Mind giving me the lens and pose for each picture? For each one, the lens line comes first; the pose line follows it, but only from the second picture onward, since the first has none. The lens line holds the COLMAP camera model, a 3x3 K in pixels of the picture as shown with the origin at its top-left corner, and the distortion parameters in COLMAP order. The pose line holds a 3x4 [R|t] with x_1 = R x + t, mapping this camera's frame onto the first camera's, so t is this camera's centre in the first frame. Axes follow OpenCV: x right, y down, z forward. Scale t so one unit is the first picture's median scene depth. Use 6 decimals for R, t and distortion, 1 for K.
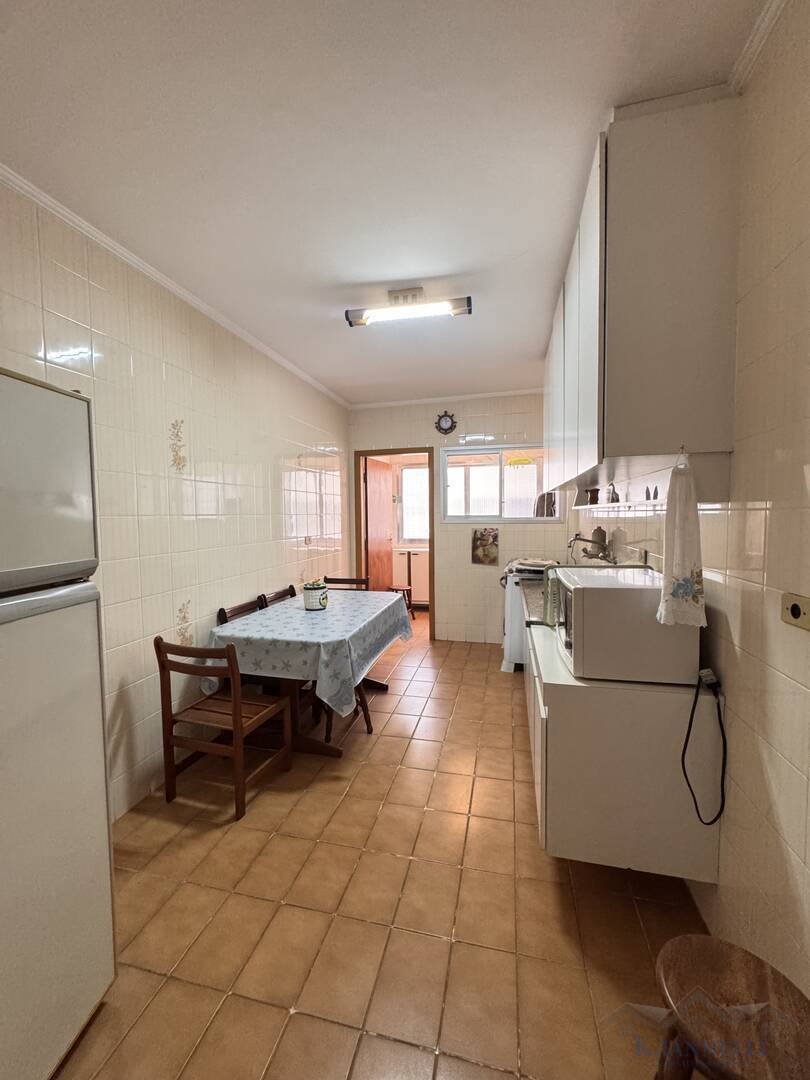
lens RADIAL K [[433.9, 0, 405.0], [0, 433.9, 540.0], [0, 0, 1]] dist [-0.001010, -0.000148]
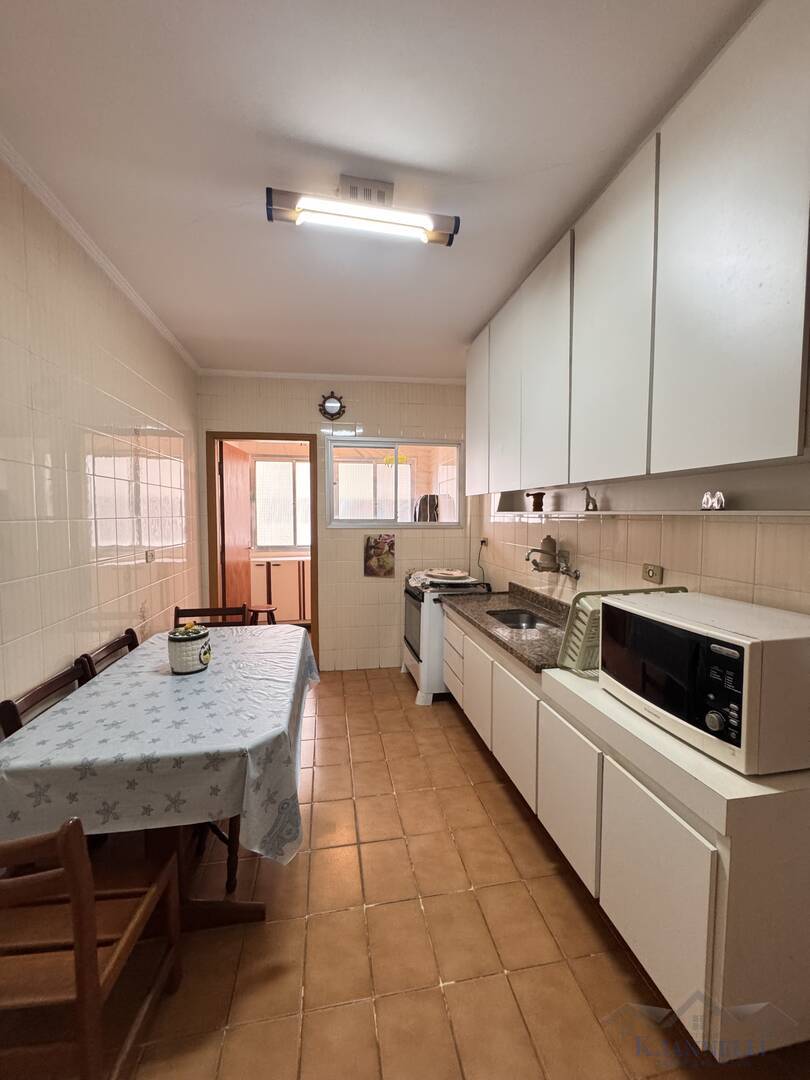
lens RADIAL K [[433.9, 0, 405.0], [0, 433.9, 540.0], [0, 0, 1]] dist [-0.001010, -0.000148]
pose [[0.914890, -0.013545, 0.403477, -0.138509], [0.013850, 0.999902, 0.002163, -0.021184], [-0.403467, 0.003610, 0.914987, 0.240317]]
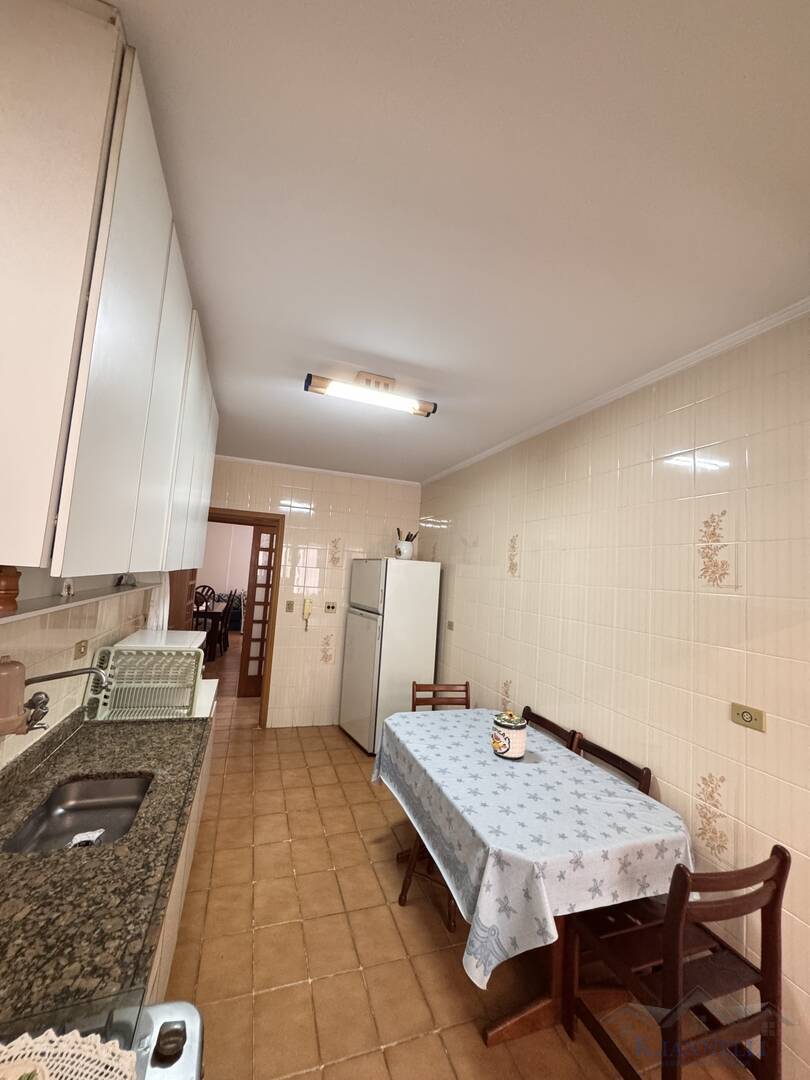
lens RADIAL K [[432.4, 0, 405.0], [0, 432.4, 540.0], [0, 0, 1]] dist [-0.002313, -0.000039]
pose [[-0.832250, -0.114714, -0.542402, 0.304213], [-0.116101, 0.992728, -0.031811, -0.129841], [0.542107, 0.036499, -0.839517, 1.211394]]
